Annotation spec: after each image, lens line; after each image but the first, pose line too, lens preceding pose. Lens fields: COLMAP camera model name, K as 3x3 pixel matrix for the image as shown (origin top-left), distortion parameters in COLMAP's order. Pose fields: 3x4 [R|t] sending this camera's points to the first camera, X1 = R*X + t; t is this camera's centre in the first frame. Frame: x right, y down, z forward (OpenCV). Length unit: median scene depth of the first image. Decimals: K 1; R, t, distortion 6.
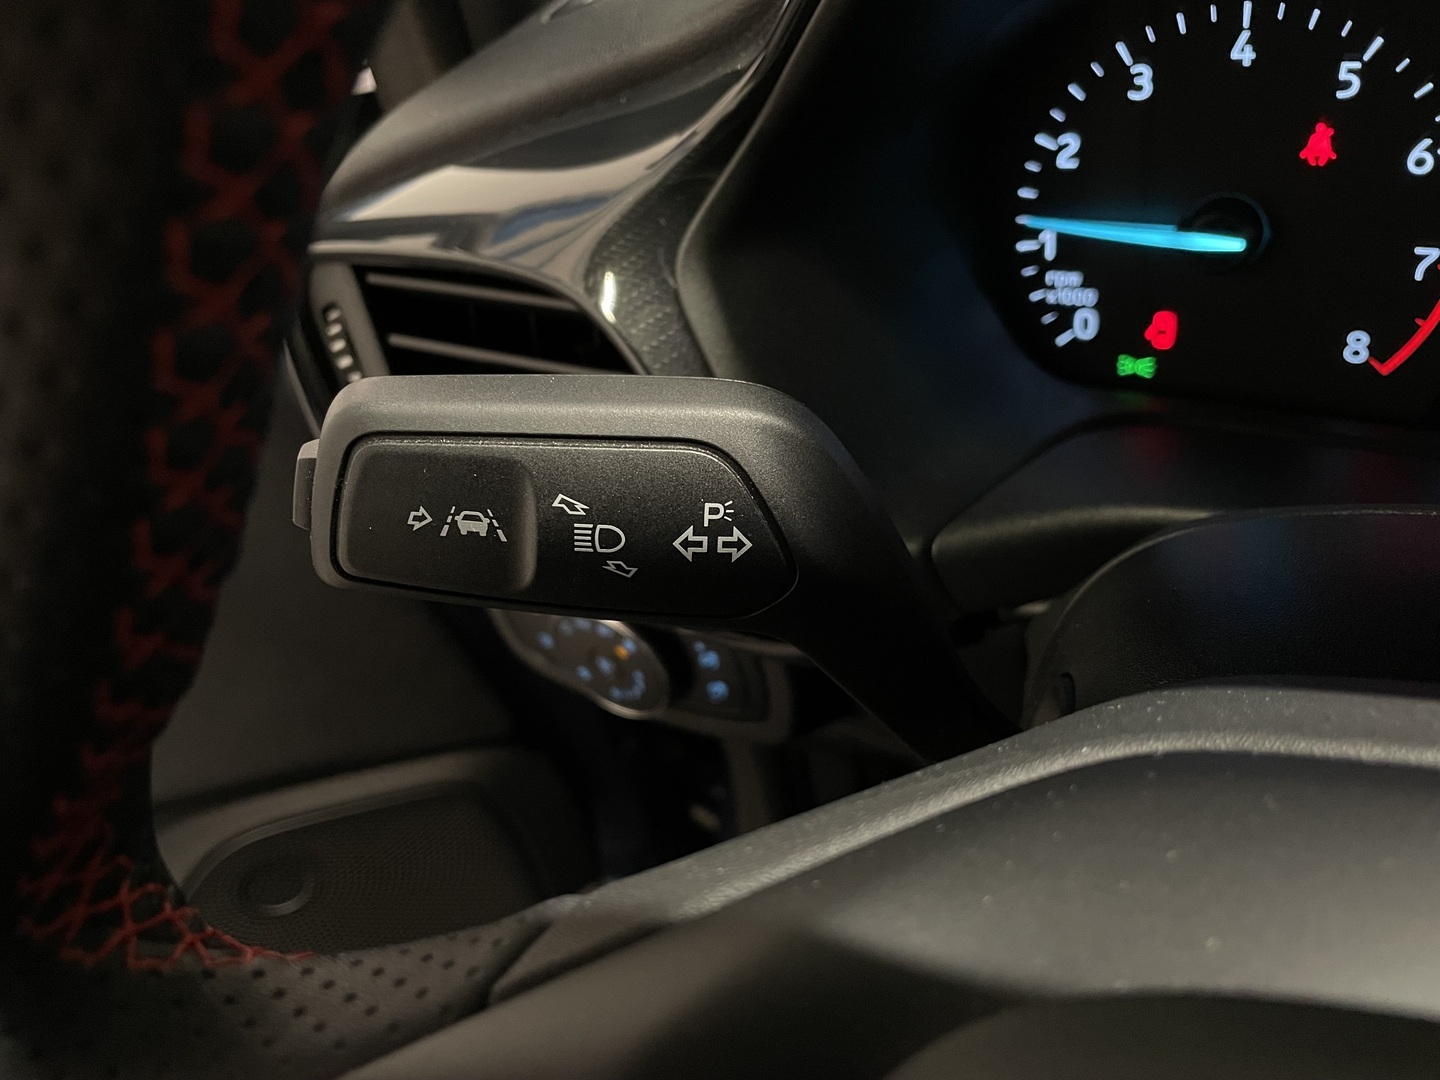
lens RADIAL K [[1137.7, 0, 720.0], [0, 1137.7, 540.0], [0, 0, 1]] dist [0.050019, -0.106468]
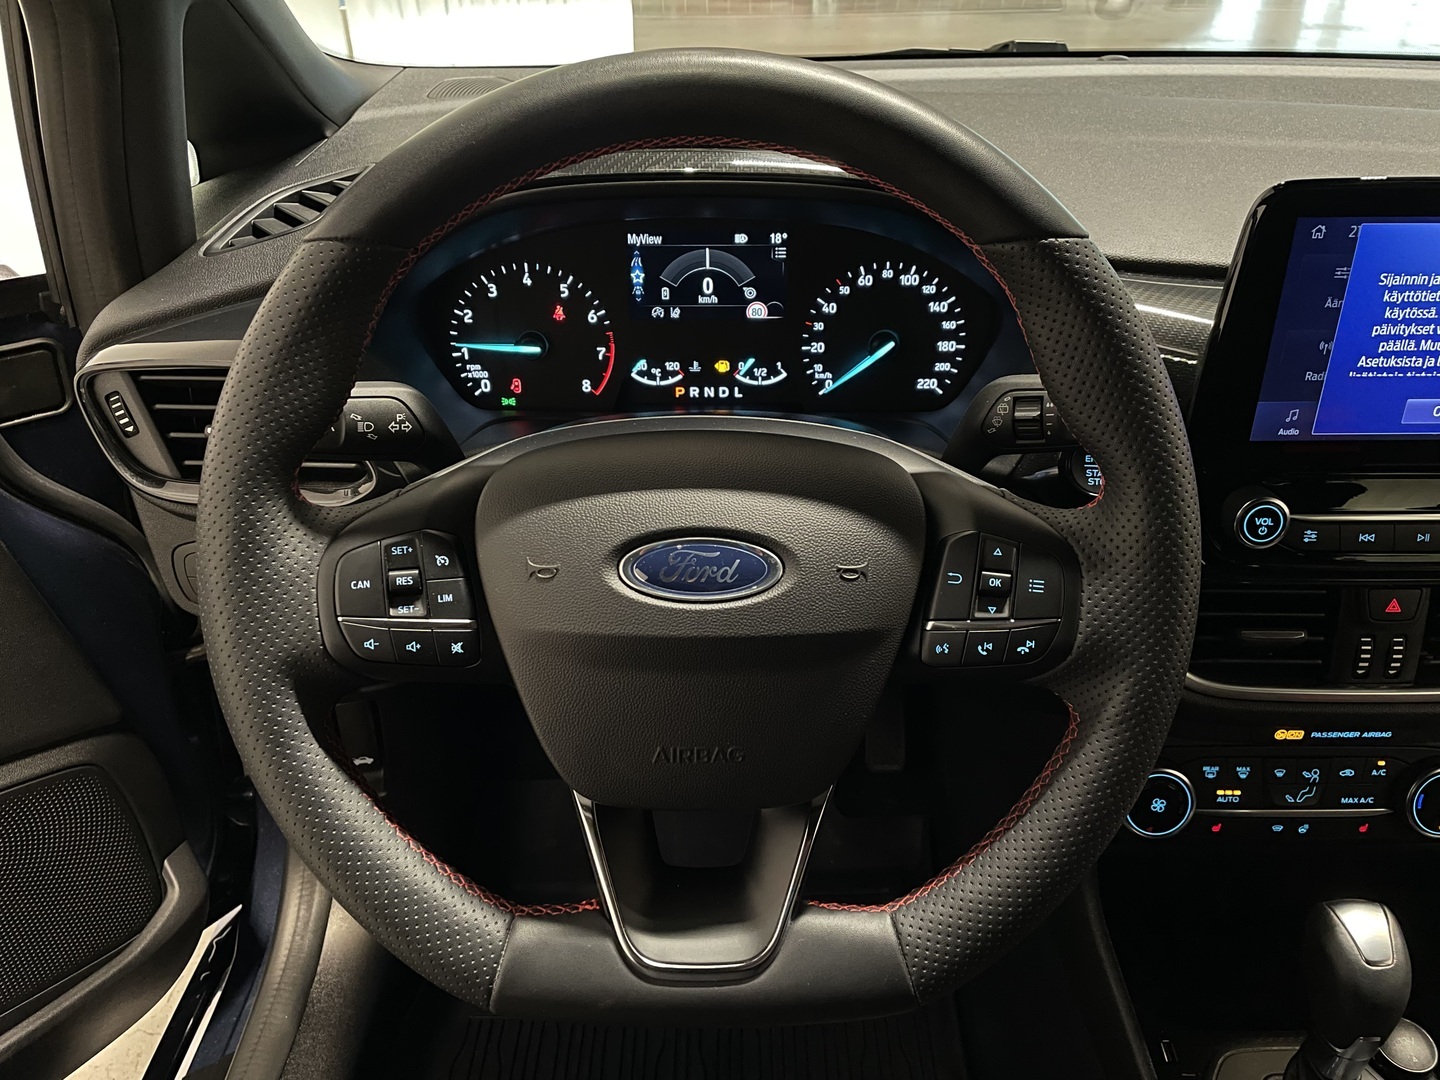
lens RADIAL K [[1090.4, 0, 739.8], [0, 1090.4, 535.3], [0, 0, 1]] dist [0.100127, -0.141387]
pose [[0.841572, -0.114215, 0.527932, -0.549818], [0.184961, 0.979235, -0.082994, 0.464285], [-0.507491, 0.167492, 0.845222, -1.326213]]
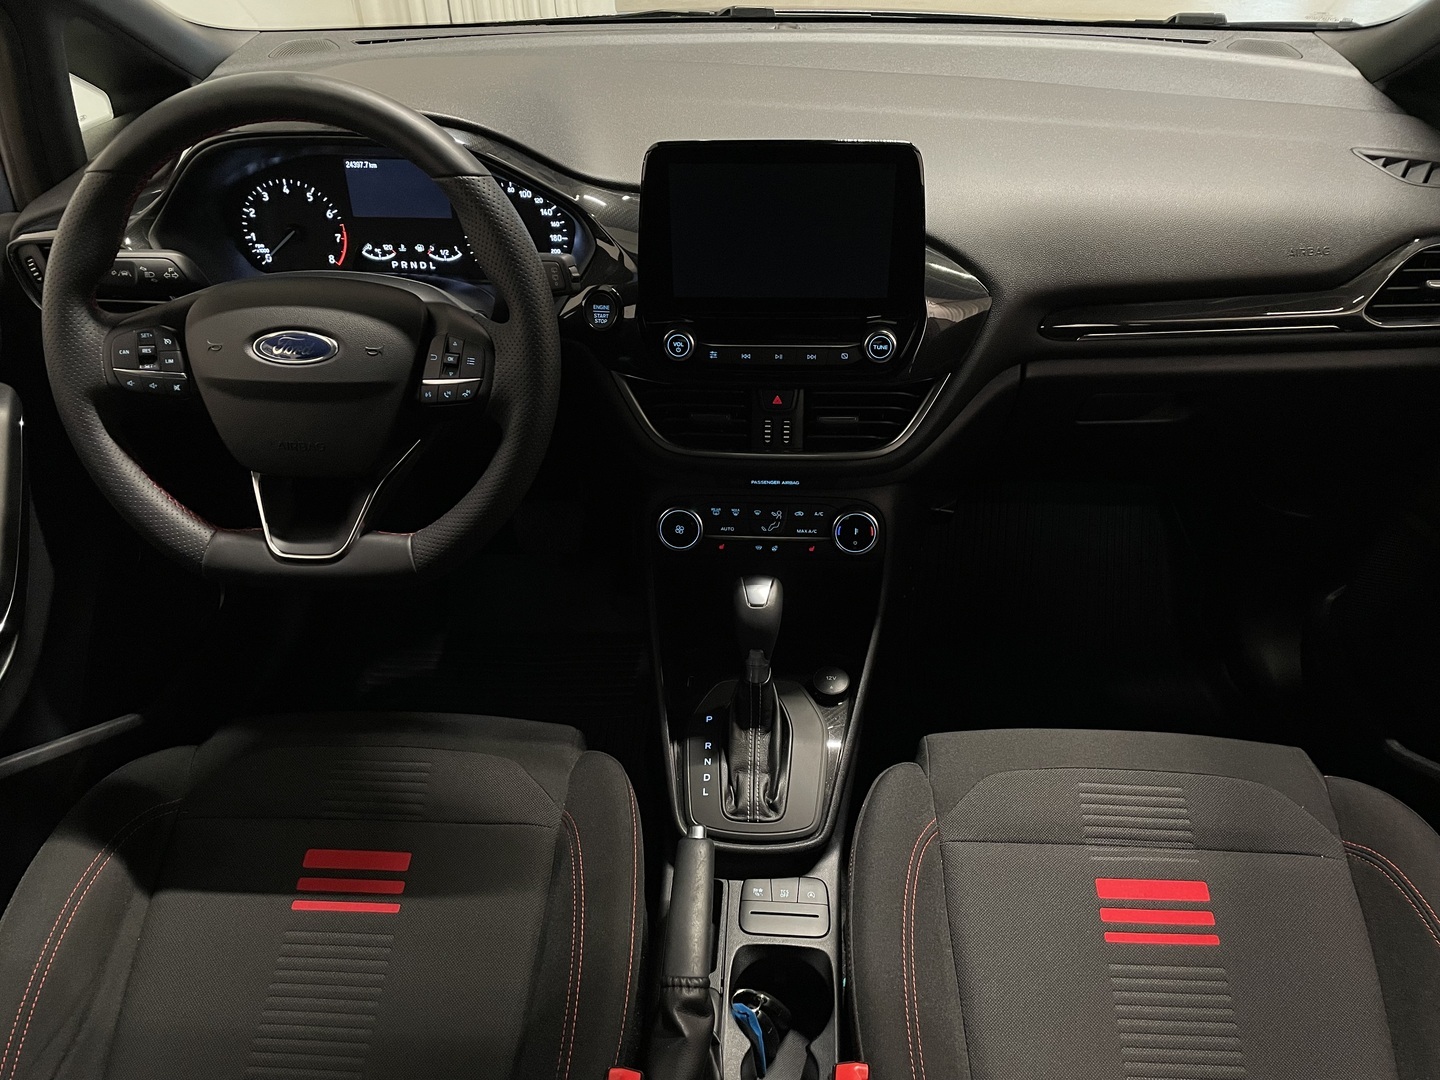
lens RADIAL K [[1072.3, 0, 734.6], [0, 1072.3, 541.3], [0, 0, 1]] dist [0.082926, -0.108474]
pose [[0.866732, -0.140250, 0.478650, -0.225099], [0.159938, 0.987127, -0.000374, 1.115780], [-0.472435, 0.076878, 0.878006, -3.192552]]
